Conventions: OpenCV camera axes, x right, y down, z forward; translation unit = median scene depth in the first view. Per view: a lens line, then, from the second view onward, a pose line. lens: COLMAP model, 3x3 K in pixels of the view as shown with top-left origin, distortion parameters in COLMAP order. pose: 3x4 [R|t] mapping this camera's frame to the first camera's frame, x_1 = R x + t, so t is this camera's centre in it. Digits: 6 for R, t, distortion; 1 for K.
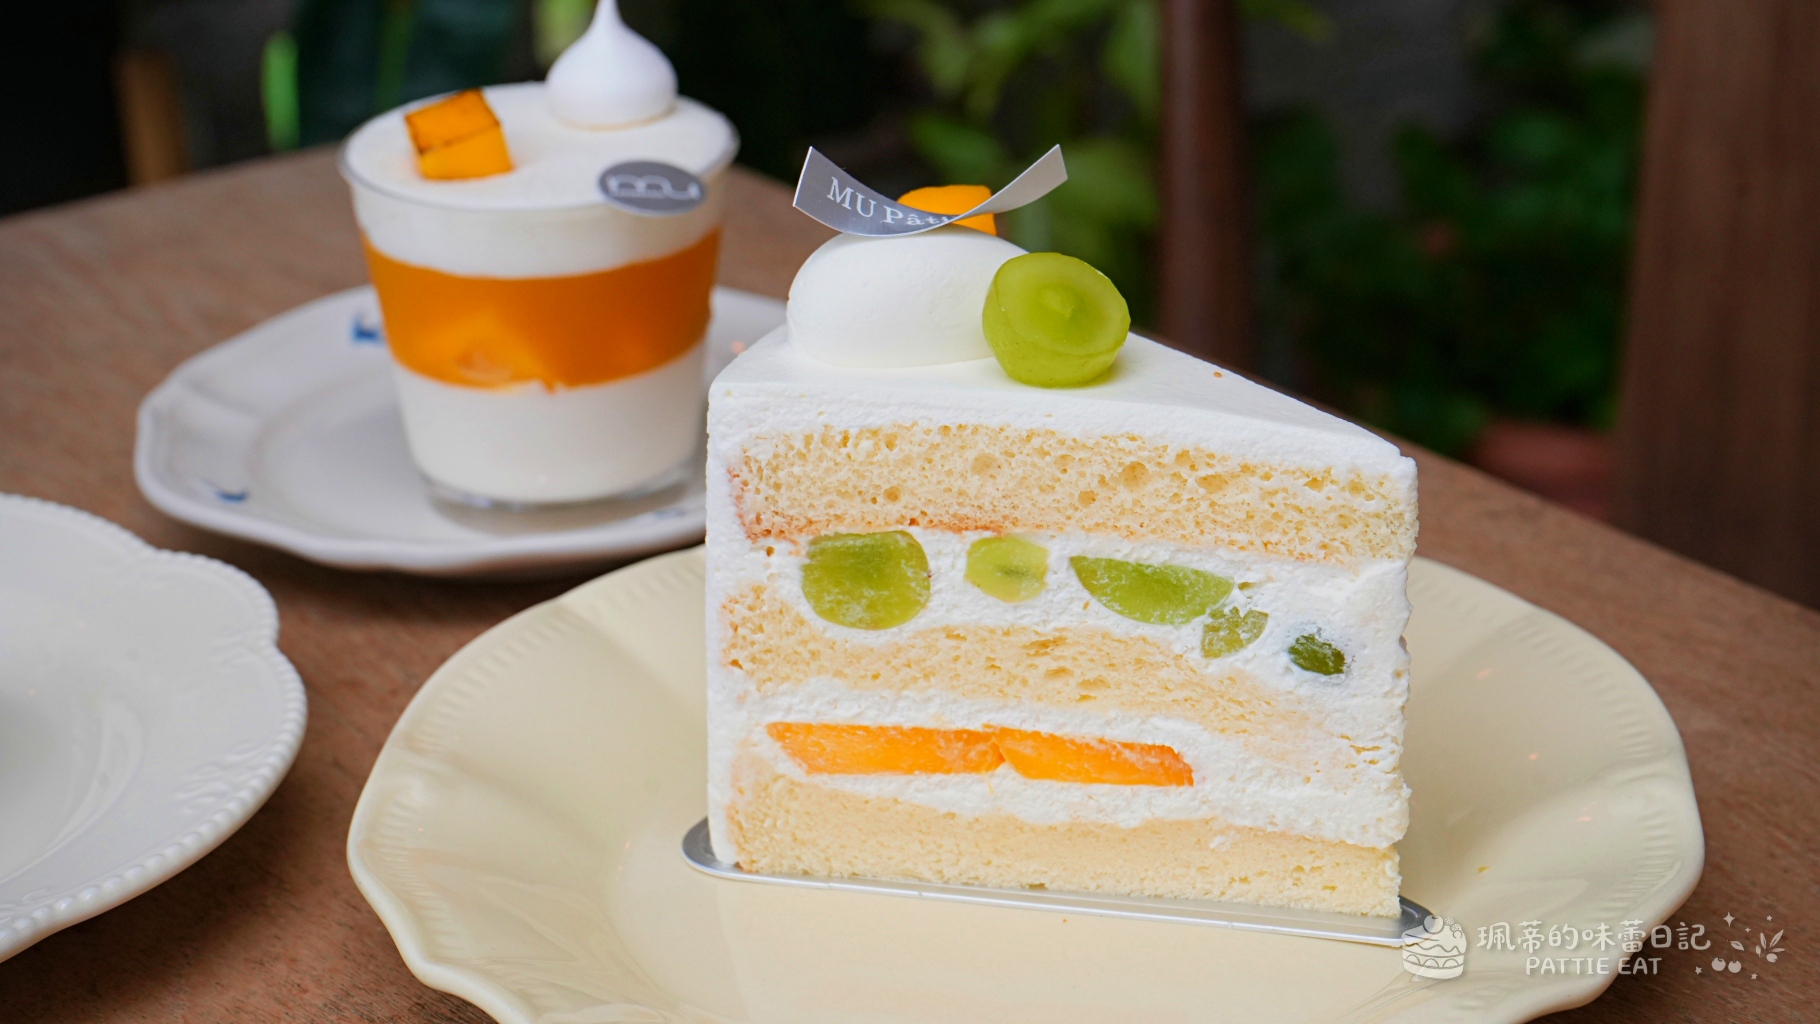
lens RADIAL K [[3903.1, 0, 914.2], [0, 3903.1, 518.5], [0, 0, 1]] dist [0.041726, 0.000000]
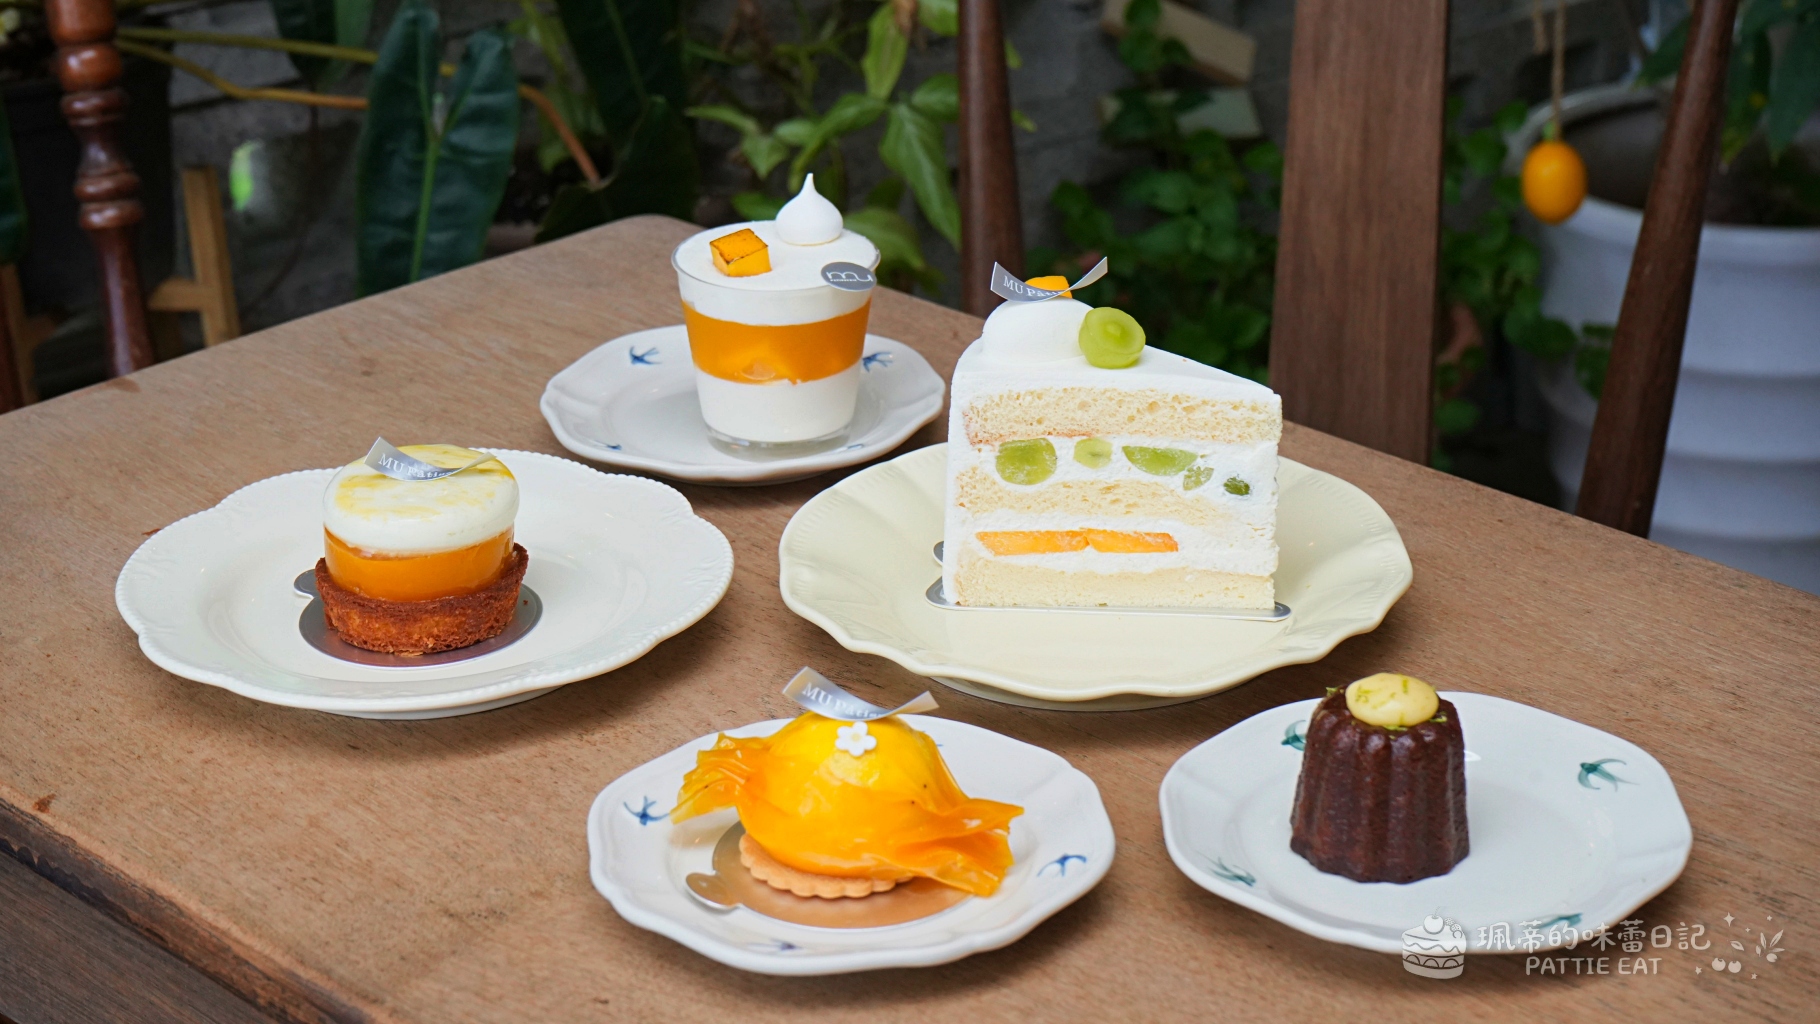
lens RADIAL K [[3608.5, 0, 910.4], [0, 3608.5, 498.6], [0, 0, 1]] dist [0.095510, 0.000000]
pose [[0.992861, -0.041936, 0.111664, -0.298079], [0.042341, 0.999102, -0.001255, 0.035697], [-0.111511, 0.005974, 0.993745, -0.968188]]
